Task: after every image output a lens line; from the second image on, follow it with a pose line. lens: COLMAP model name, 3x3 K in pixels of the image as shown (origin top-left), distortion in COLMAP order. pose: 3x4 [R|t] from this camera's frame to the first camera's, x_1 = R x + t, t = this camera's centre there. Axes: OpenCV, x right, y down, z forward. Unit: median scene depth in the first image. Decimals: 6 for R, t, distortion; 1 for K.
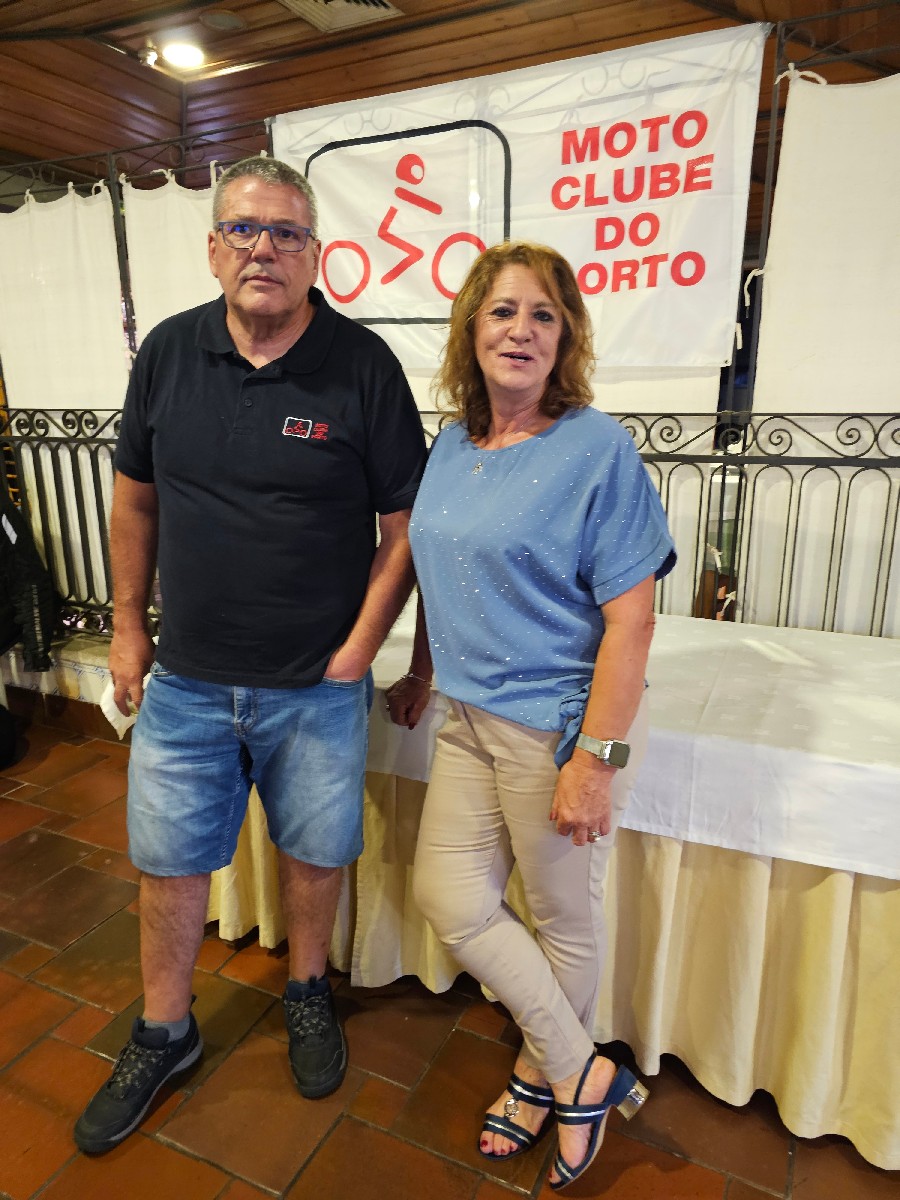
lens RADIAL K [[803.3, 0, 444.5], [0, 803.3, 604.8], [0, 0, 1]] dist [0.045810, -0.036577]
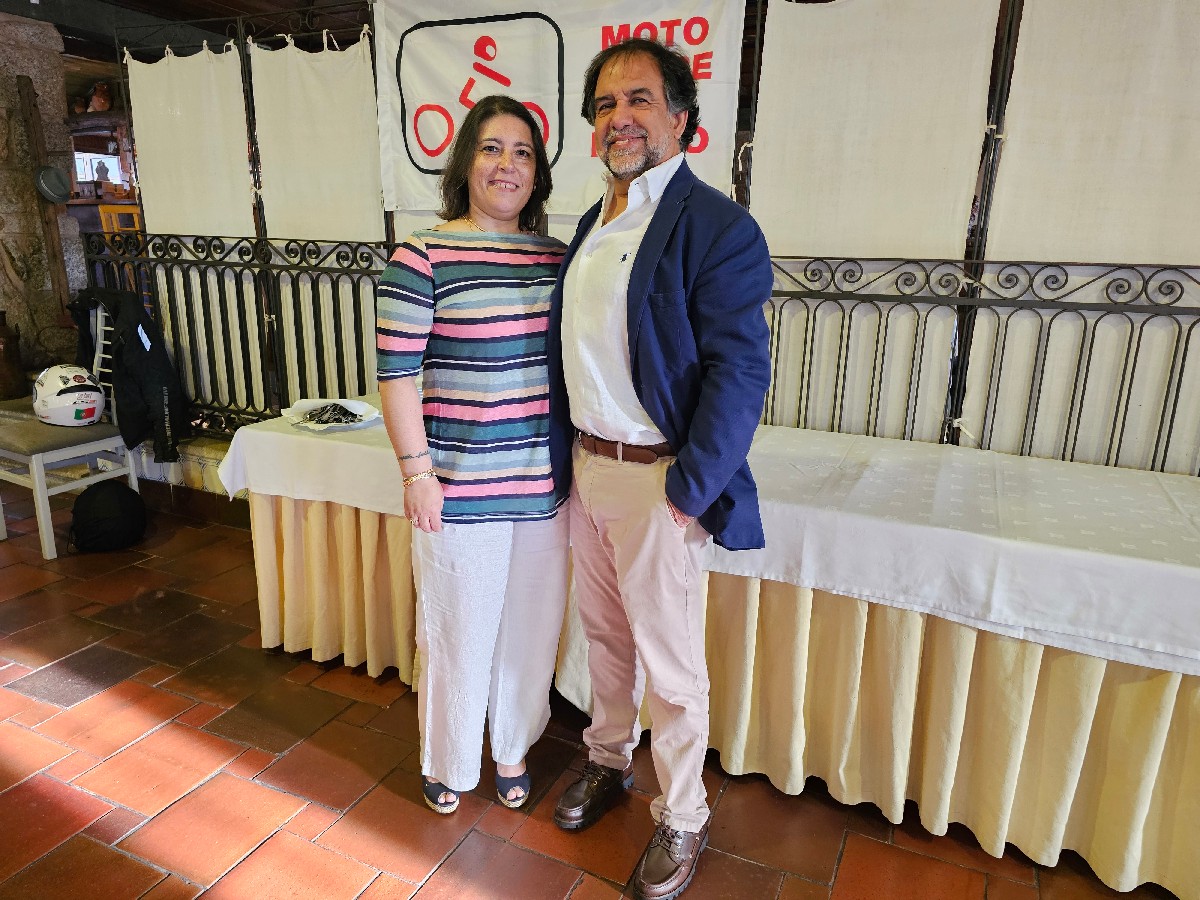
lens RADIAL K [[803.3, 0, 602.2], [0, 803.3, 449.0], [0, 0, 1]] dist [0.045810, -0.036577]
pose [[0.999277, 0.022798, 0.030413, 0.120445], [-0.022837, 0.999739, 0.000932, 0.070652], [-0.030384, -0.001626, 0.999537, -0.254735]]
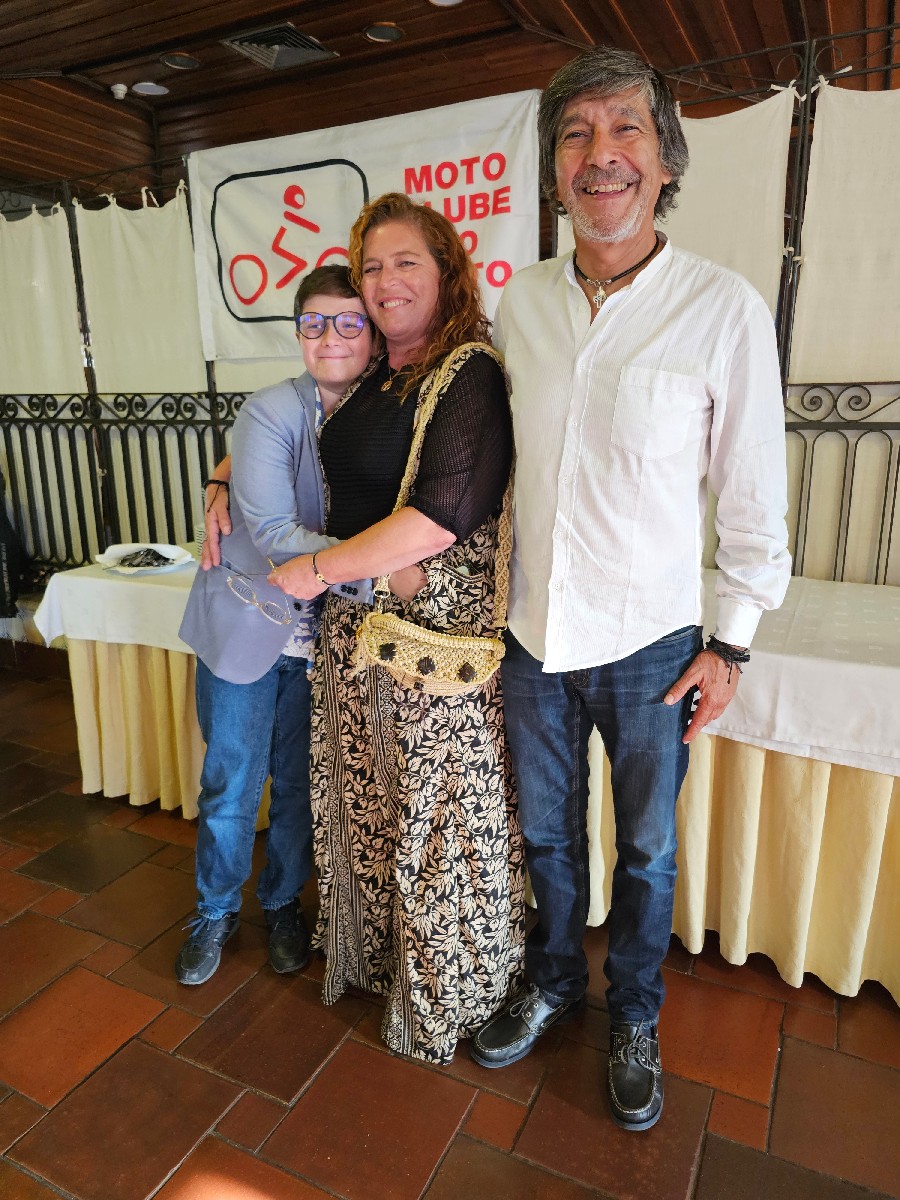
lens RADIAL K [[803.3, 0, 450.1], [0, 803.3, 592.6], [0, 0, 1]] dist [0.045810, -0.036577]
pose [[0.999968, -0.000645, -0.007951, 0.223479], [0.000478, 0.999779, -0.021017, 0.106367], [0.007962, 0.021012, 0.999748, -0.251519]]
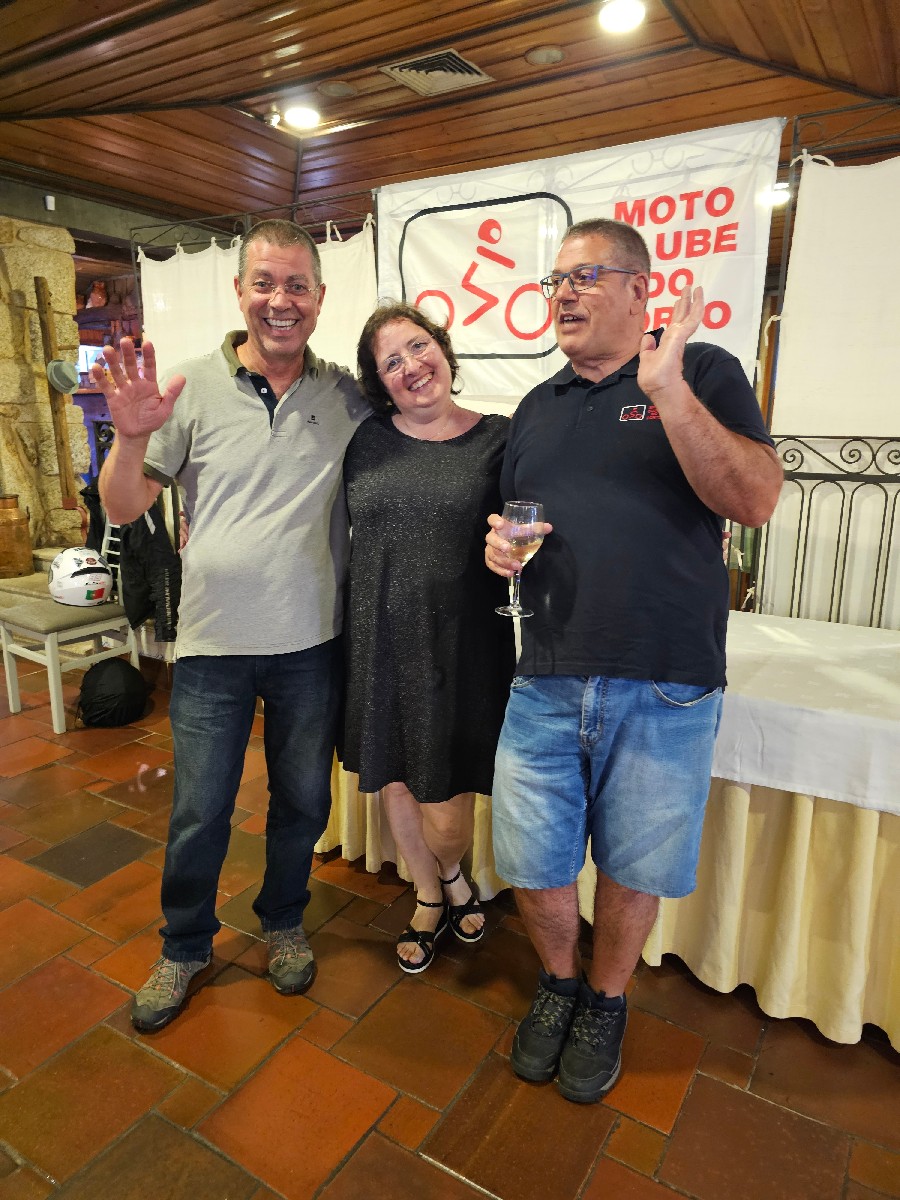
lens RADIAL K [[803.3, 0, 443.6], [0, 803.3, 596.4], [0, 0, 1]] dist [0.045810, -0.036577]
pose [[0.994334, 0.035154, -0.100324, 0.031949], [-0.038078, 0.998900, -0.027380, 0.048299], [0.099251, 0.031045, 0.994578, -0.211666]]
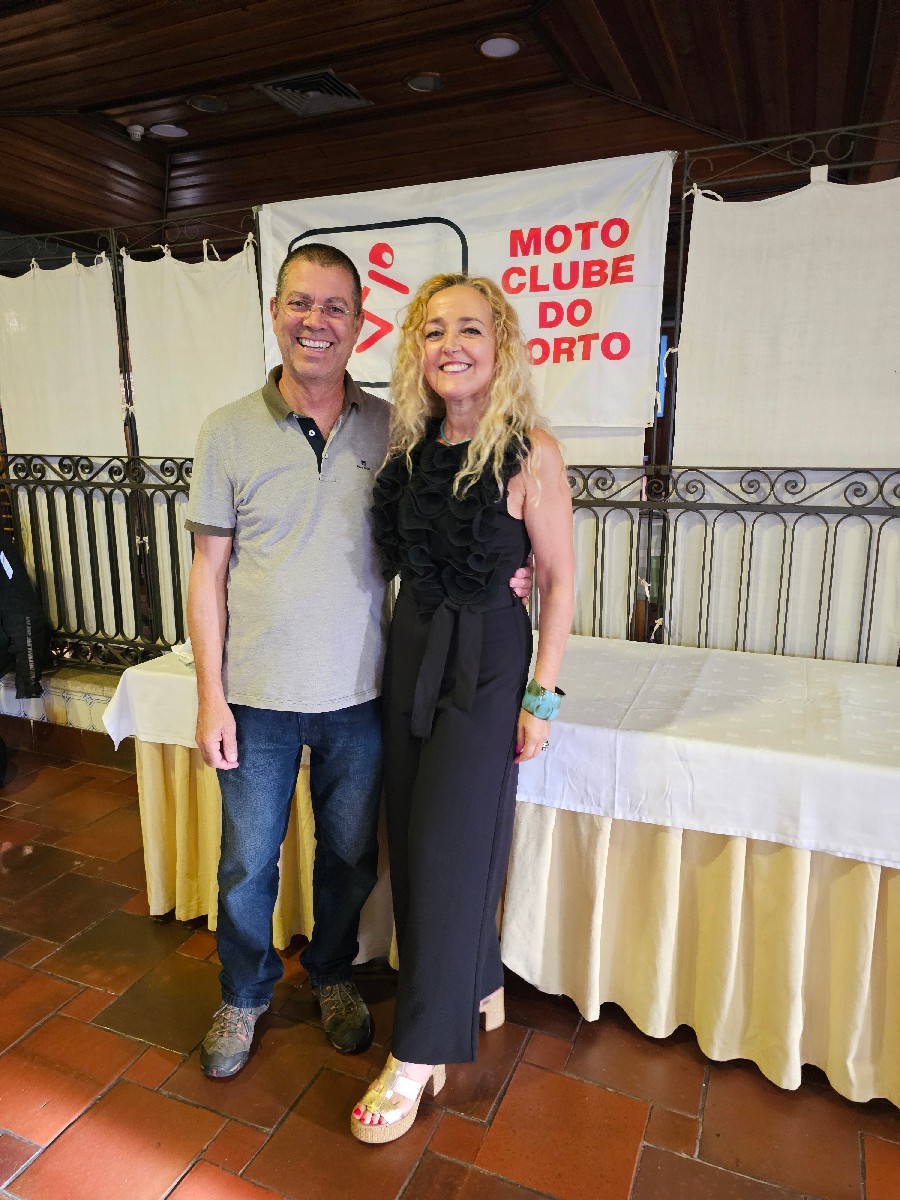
lens RADIAL K [[803.3, 0, 452.1], [0, 803.3, 602.0], [0, 0, 1]] dist [0.045810, -0.036577]
pose [[0.998772, -0.001056, 0.049537, 0.000758], [0.003739, 0.998529, -0.054097, 0.023358], [-0.049407, 0.054215, 0.997306, -0.144552]]
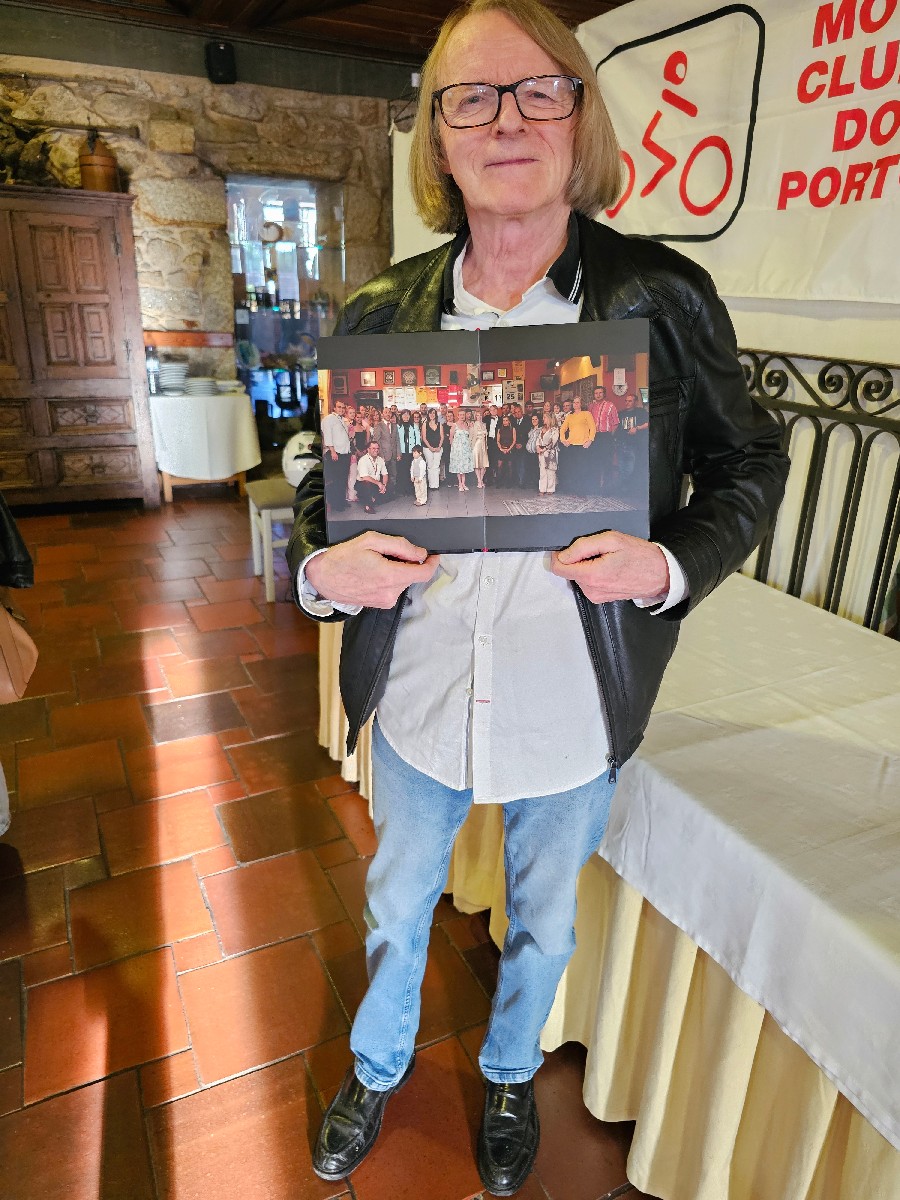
lens RADIAL K [[819.4, 0, 468.2], [0, 819.4, 604.6], [0, 0, 1]] dist [-0.032667, -0.002632]
pose [[0.795389, 0.252358, -0.551064, 0.454281], [-0.198403, 0.967513, 0.156700, -0.055746], [0.572706, -0.015305, 0.819618, 0.130250]]
